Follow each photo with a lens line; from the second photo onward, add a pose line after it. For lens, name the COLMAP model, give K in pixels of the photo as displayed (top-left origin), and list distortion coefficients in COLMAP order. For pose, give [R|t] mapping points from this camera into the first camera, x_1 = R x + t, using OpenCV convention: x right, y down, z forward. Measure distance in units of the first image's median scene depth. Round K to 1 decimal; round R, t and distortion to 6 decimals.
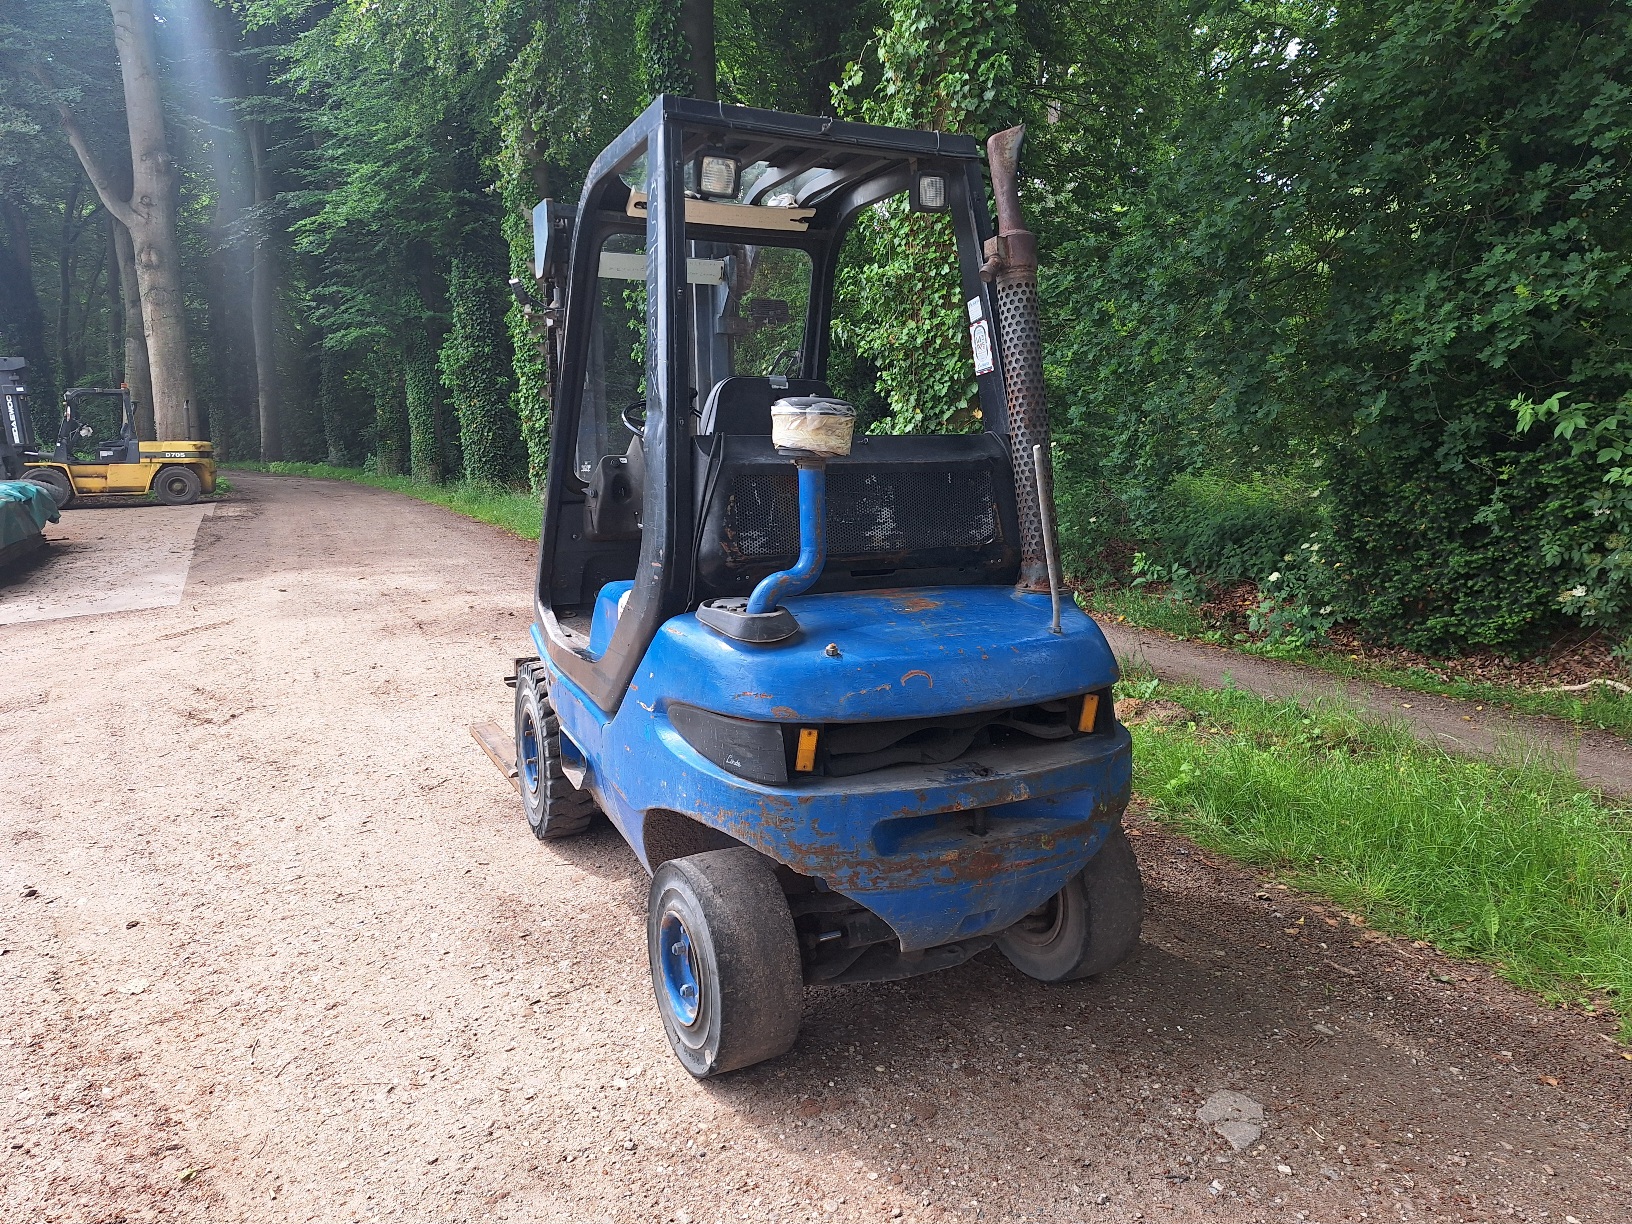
lens RADIAL K [[1112.2, 0, 810.8], [0, 1112.2, 601.2], [0, 0, 1]] dist [0.091523, -0.112771]
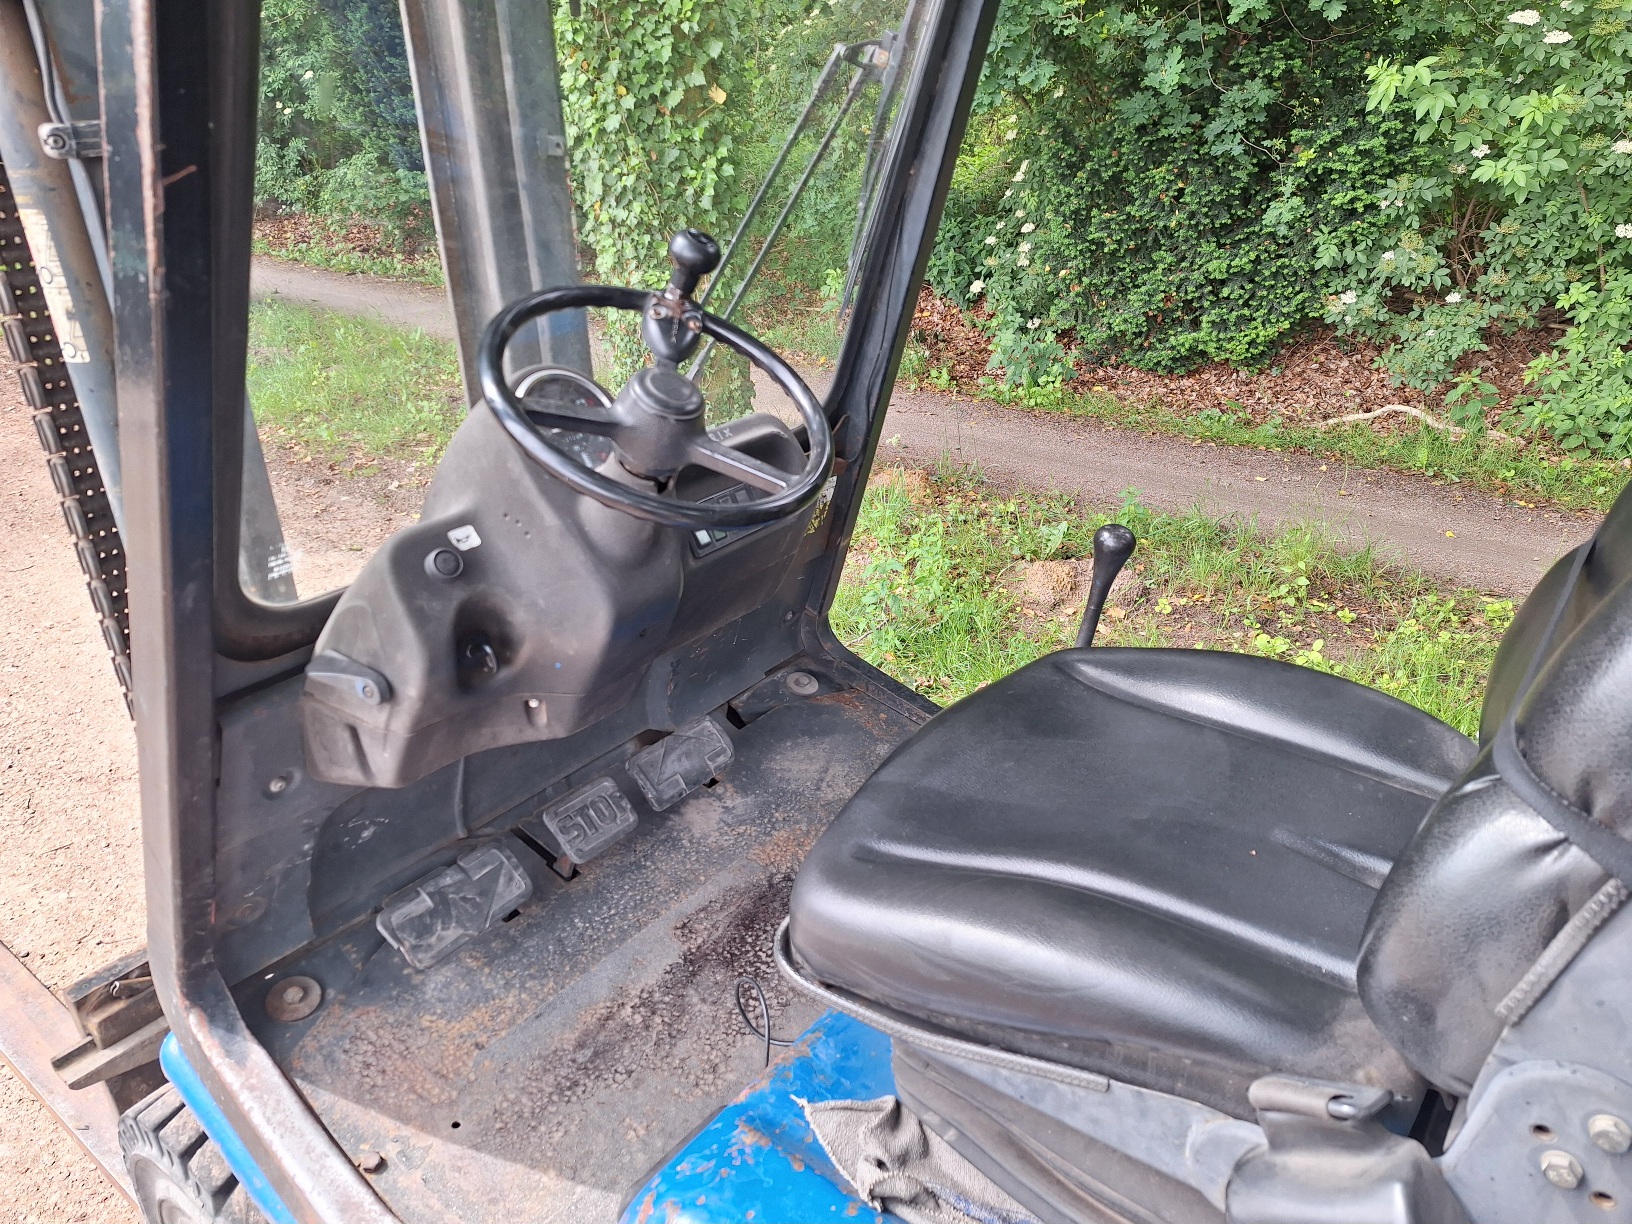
lens RADIAL K [[1117.8, 0, 818.5], [0, 1117.8, 616.5], [0, 0, 1]] dist [0.051822, -0.046684]
pose [[0.897248, -0.202107, 0.392554, -0.105613], [0.071151, 0.943648, 0.323211, -0.099324], [-0.435757, -0.262069, 0.861067, 0.392749]]
